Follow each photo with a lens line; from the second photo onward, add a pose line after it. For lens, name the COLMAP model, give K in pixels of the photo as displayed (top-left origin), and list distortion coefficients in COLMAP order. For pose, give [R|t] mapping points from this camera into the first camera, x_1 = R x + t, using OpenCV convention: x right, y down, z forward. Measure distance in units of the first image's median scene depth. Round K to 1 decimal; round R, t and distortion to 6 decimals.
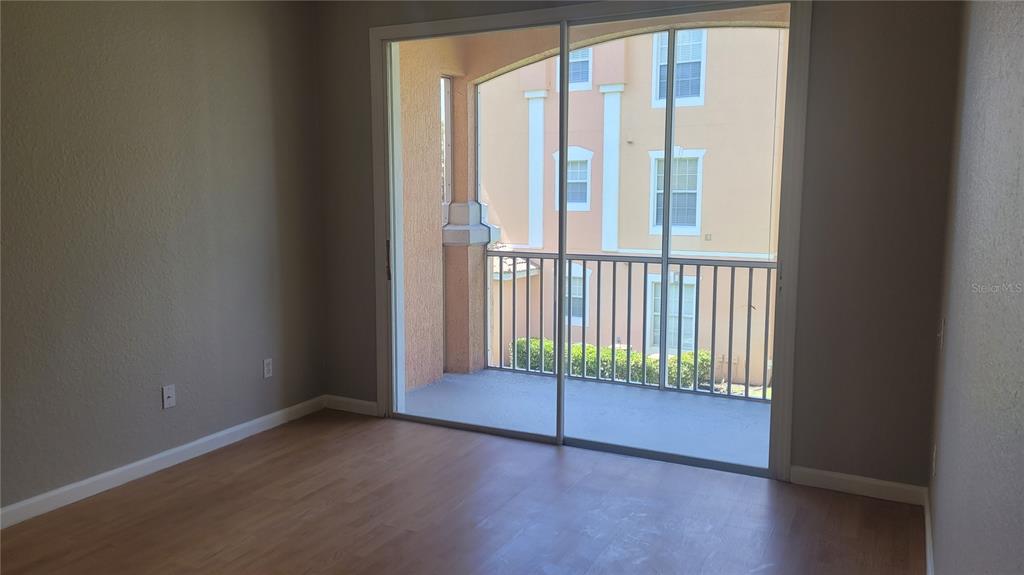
lens RADIAL K [[787.1, 0, 512.0], [0, 787.1, 287.5], [0, 0, 1]] dist [0.052389, -0.000918]
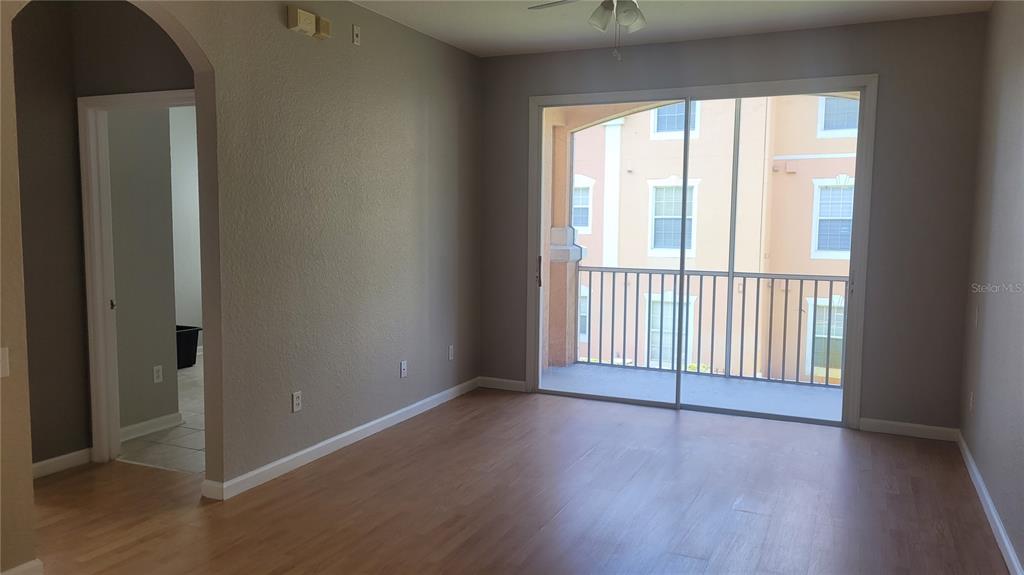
lens RADIAL K [[787.1, 0, 512.0], [0, 787.1, 287.5], [0, 0, 1]] dist [0.052389, -0.000918]
pose [[0.999141, 0.004216, 0.041225, -0.204860], [-0.003025, 0.999578, -0.028901, 0.024270], [-0.041330, 0.028751, 0.998732, -0.243662]]
